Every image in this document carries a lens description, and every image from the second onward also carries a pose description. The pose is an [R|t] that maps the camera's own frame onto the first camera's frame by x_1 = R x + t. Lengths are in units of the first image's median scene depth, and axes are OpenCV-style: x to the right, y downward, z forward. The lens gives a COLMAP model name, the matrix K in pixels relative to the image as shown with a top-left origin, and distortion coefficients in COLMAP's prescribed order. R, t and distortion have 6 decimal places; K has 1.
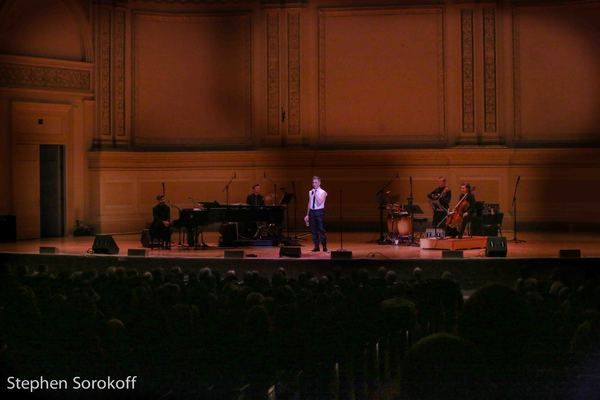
lens RADIAL K [[1202.9, 0, 300.0], [0, 1202.9, 200.0], [0, 0, 1]] dist [-0.308874, 0.008435]
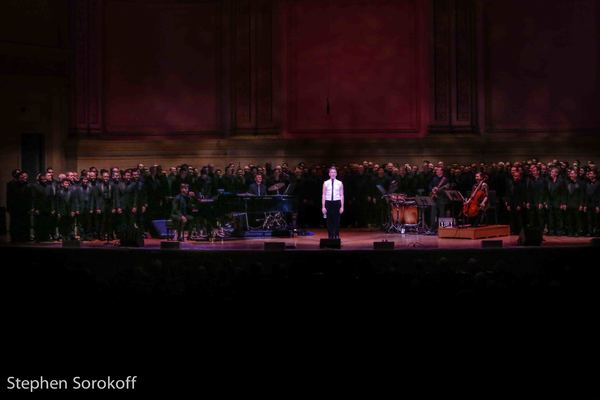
lens RADIAL K [[1202.9, 0, 300.0], [0, 1202.9, 200.0], [0, 0, 1]] dist [-0.308874, 0.008435]
pose [[0.990524, -0.005793, 0.137219, -0.145320], [0.003773, 0.999881, 0.014977, -0.006670], [-0.137289, -0.014318, 0.990427, 0.006506]]
